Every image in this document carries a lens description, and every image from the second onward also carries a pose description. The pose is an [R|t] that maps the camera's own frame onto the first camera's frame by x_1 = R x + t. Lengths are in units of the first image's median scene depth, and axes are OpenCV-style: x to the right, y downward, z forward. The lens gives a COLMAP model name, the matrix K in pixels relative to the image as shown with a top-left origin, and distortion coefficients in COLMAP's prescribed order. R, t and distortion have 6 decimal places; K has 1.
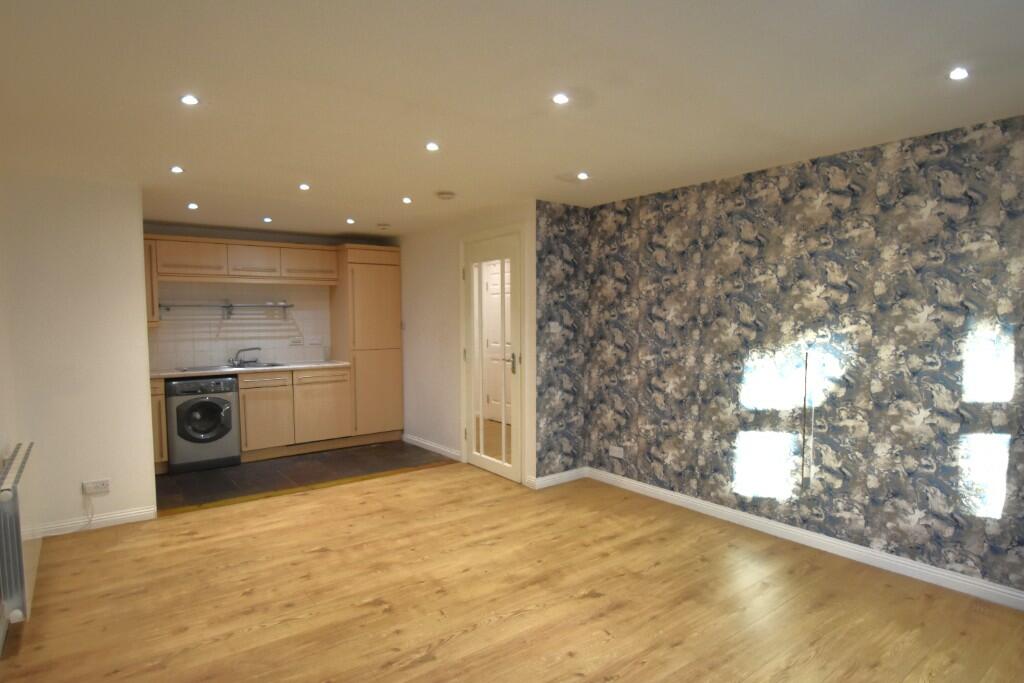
lens RADIAL K [[569.6, 0, 477.2], [0, 569.6, 338.6], [0, 0, 1]] dist [-0.019484, -0.001602]
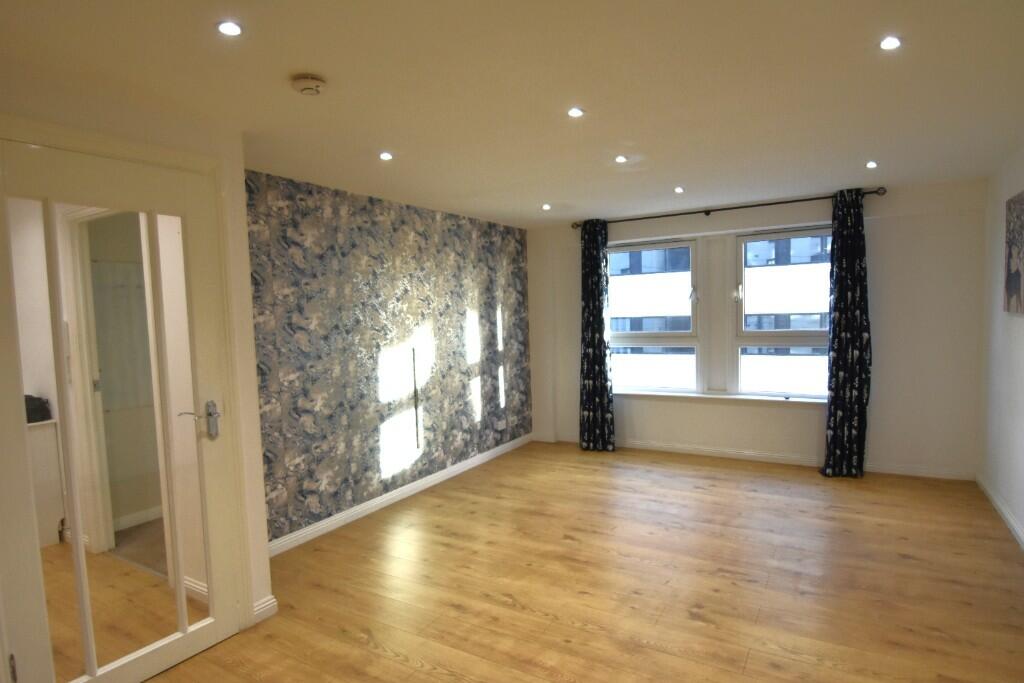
lens RADIAL K [[569.6, 0, 508.1], [0, 569.6, 342.9], [0, 0, 1]] dist [-0.019484, -0.001602]
pose [[-0.414788, -0.029037, 0.909455, -0.698728], [0.072672, 0.995241, 0.064920, -0.055758], [-0.907011, 0.093020, -0.410704, 1.279070]]
